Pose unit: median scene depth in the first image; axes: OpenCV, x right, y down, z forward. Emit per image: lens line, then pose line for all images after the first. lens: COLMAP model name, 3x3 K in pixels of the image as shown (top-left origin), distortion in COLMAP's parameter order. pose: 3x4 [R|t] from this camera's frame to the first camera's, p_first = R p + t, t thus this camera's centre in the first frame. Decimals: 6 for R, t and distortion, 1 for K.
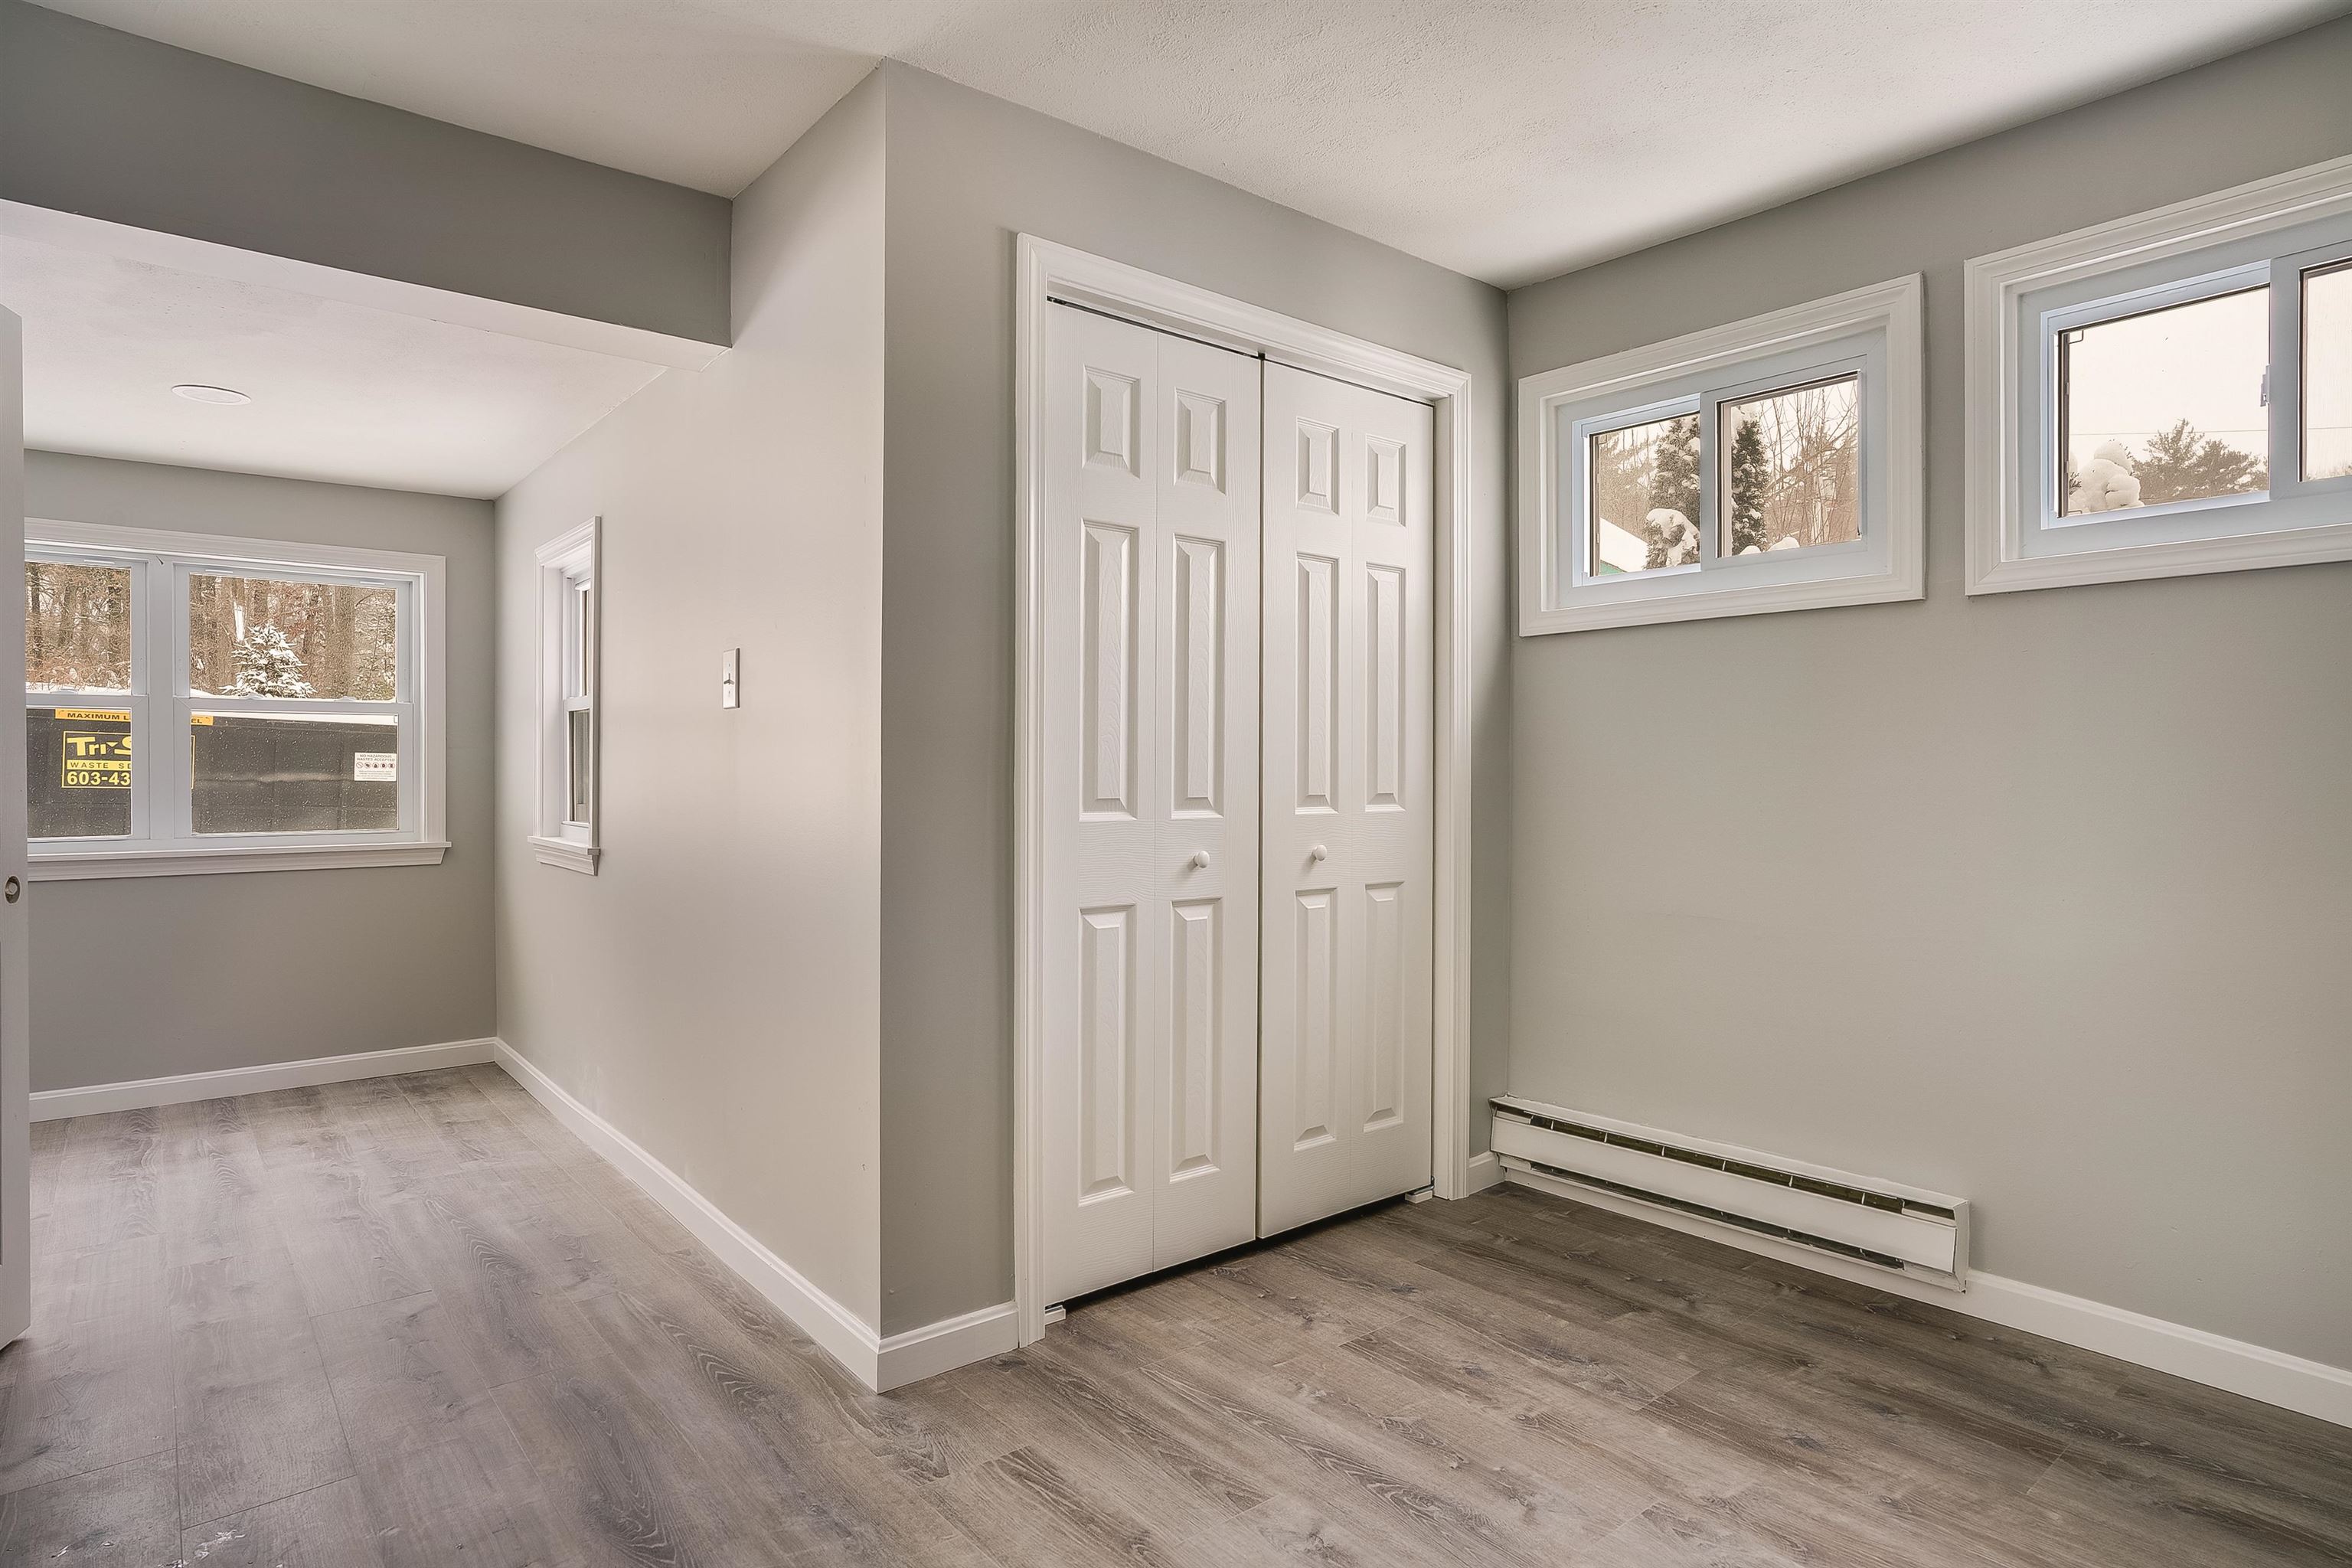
lens RADIAL K [[1297.5, 0, 1158.8], [0, 1297.5, 777.3], [0, 0, 1]] dist [-0.014737, 0.010391]
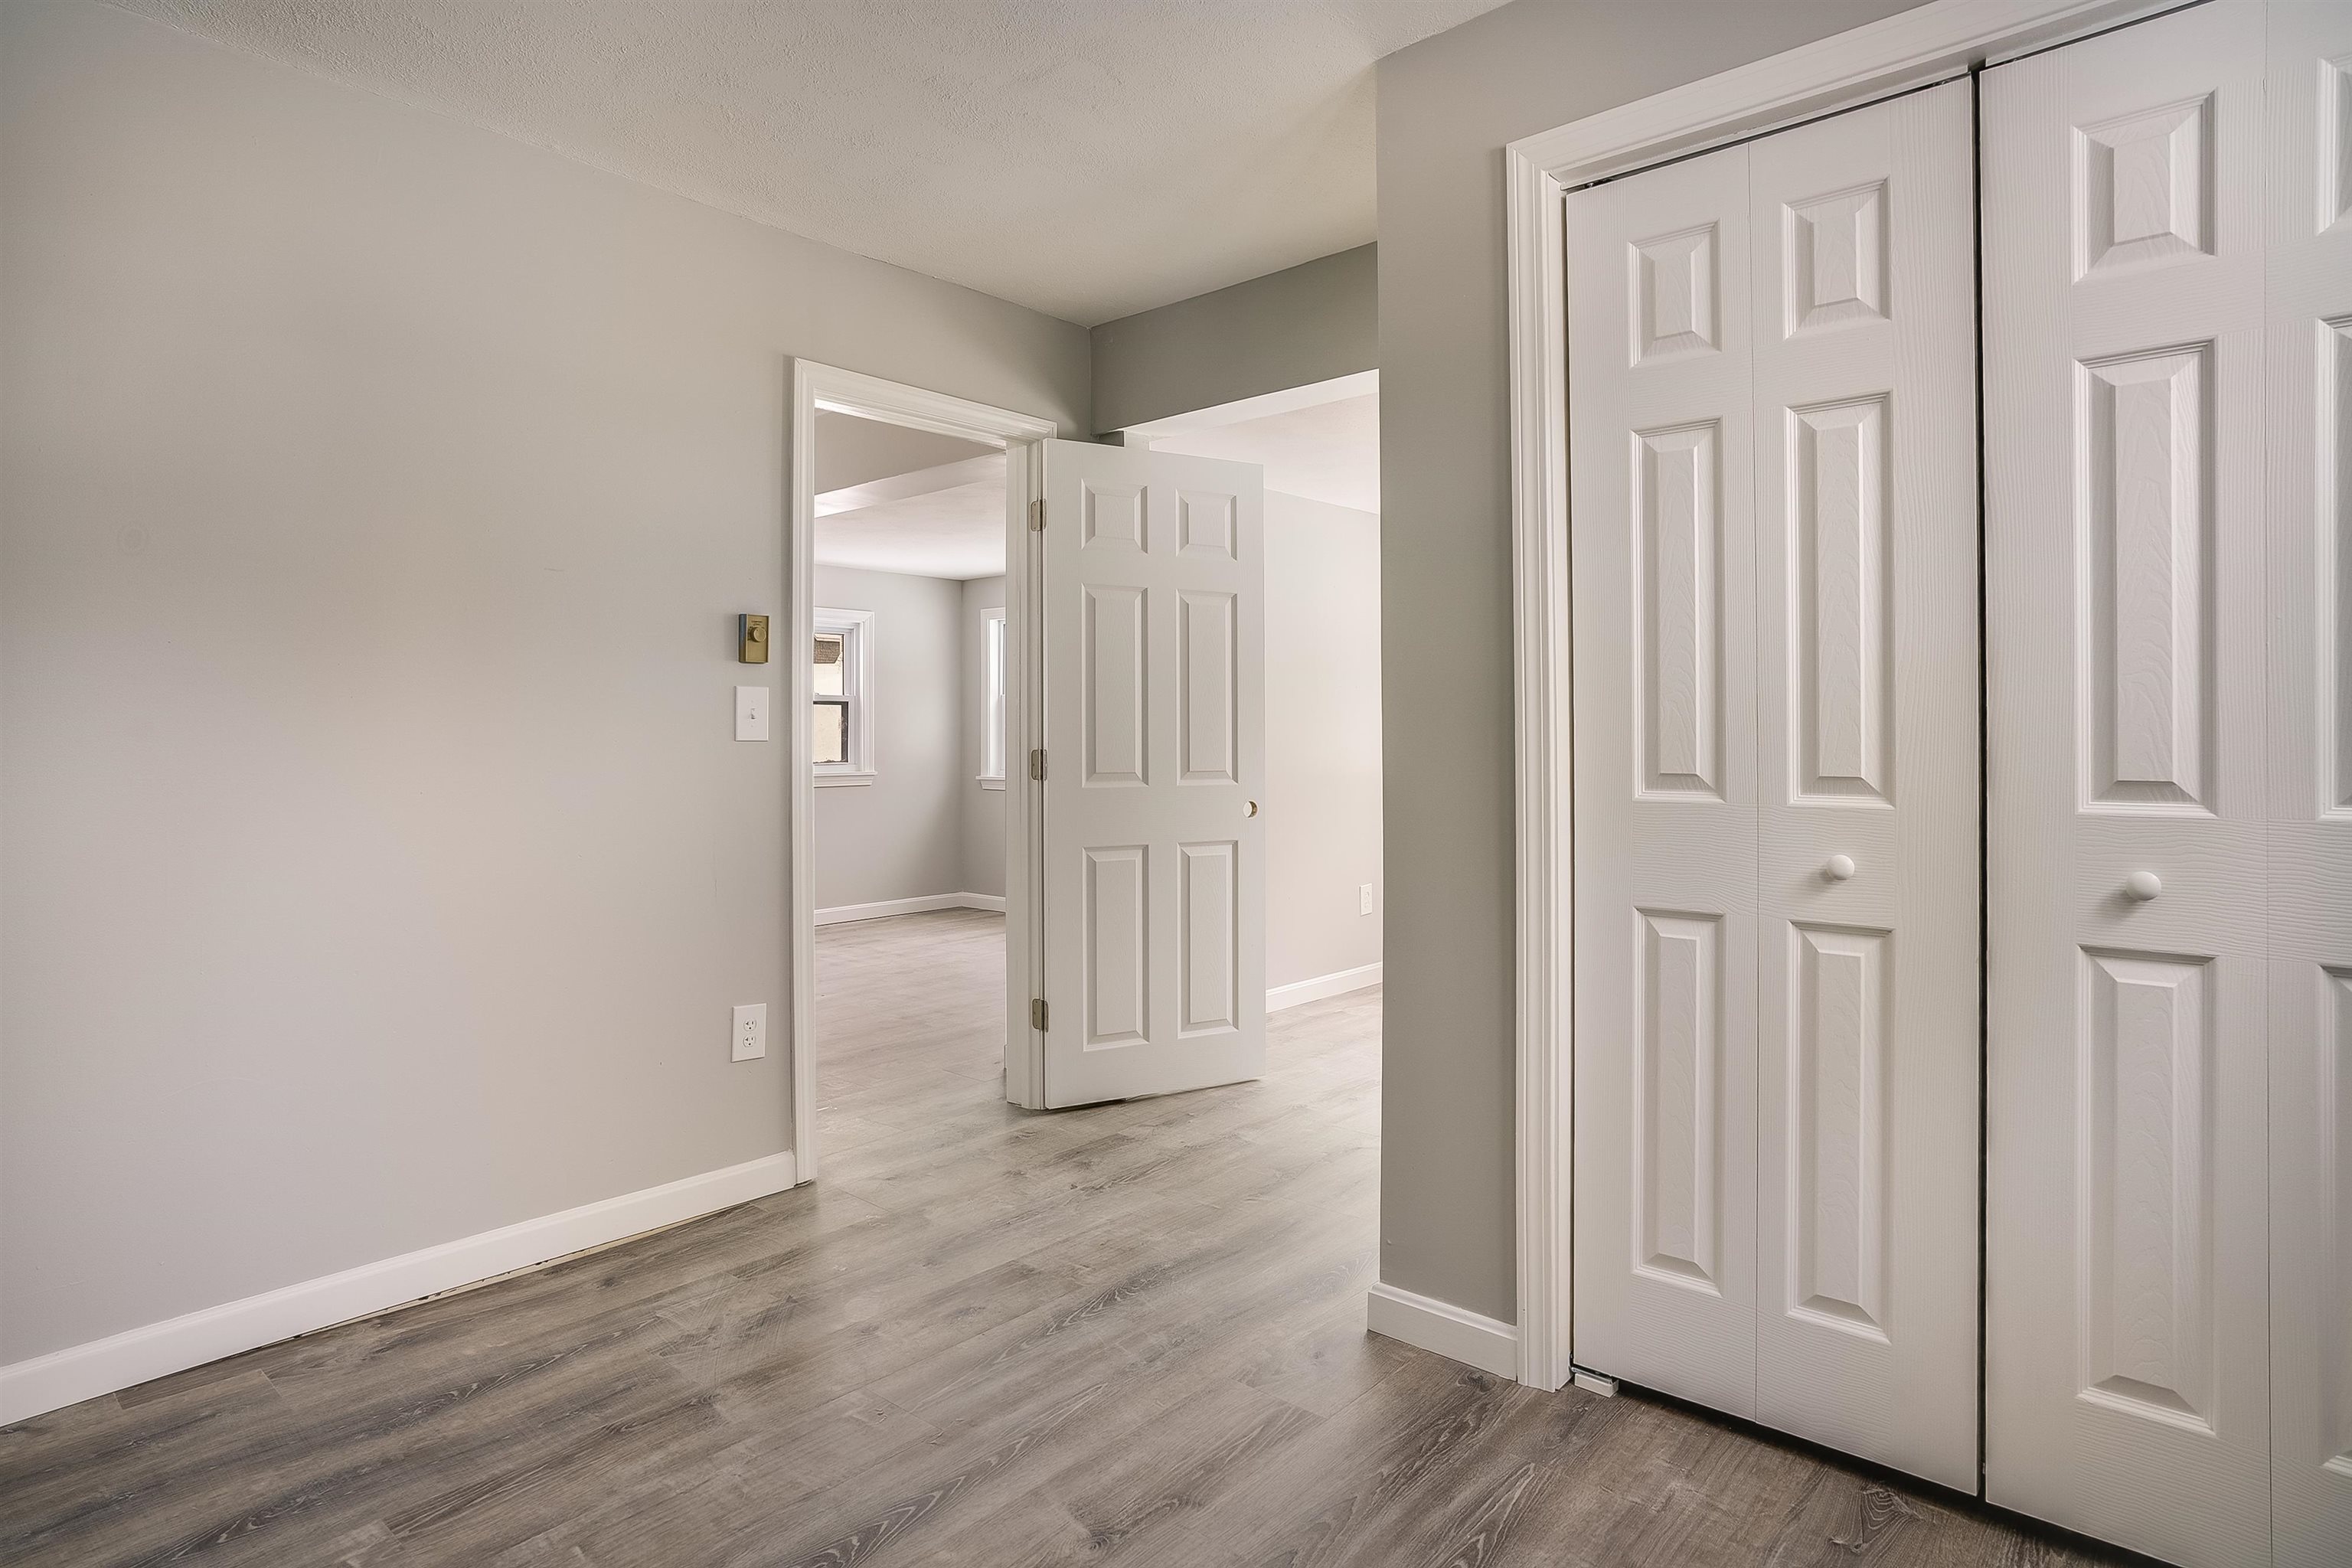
lens RADIAL K [[1297.5, 0, 1197.7], [0, 1297.5, 735.1], [0, 0, 1]] dist [-0.014737, 0.010391]
pose [[0.164090, -0.004737, -0.986434, 0.846162], [-0.003208, 0.999981, -0.005336, -0.002602], [0.986440, 0.004040, 0.164072, 0.721020]]
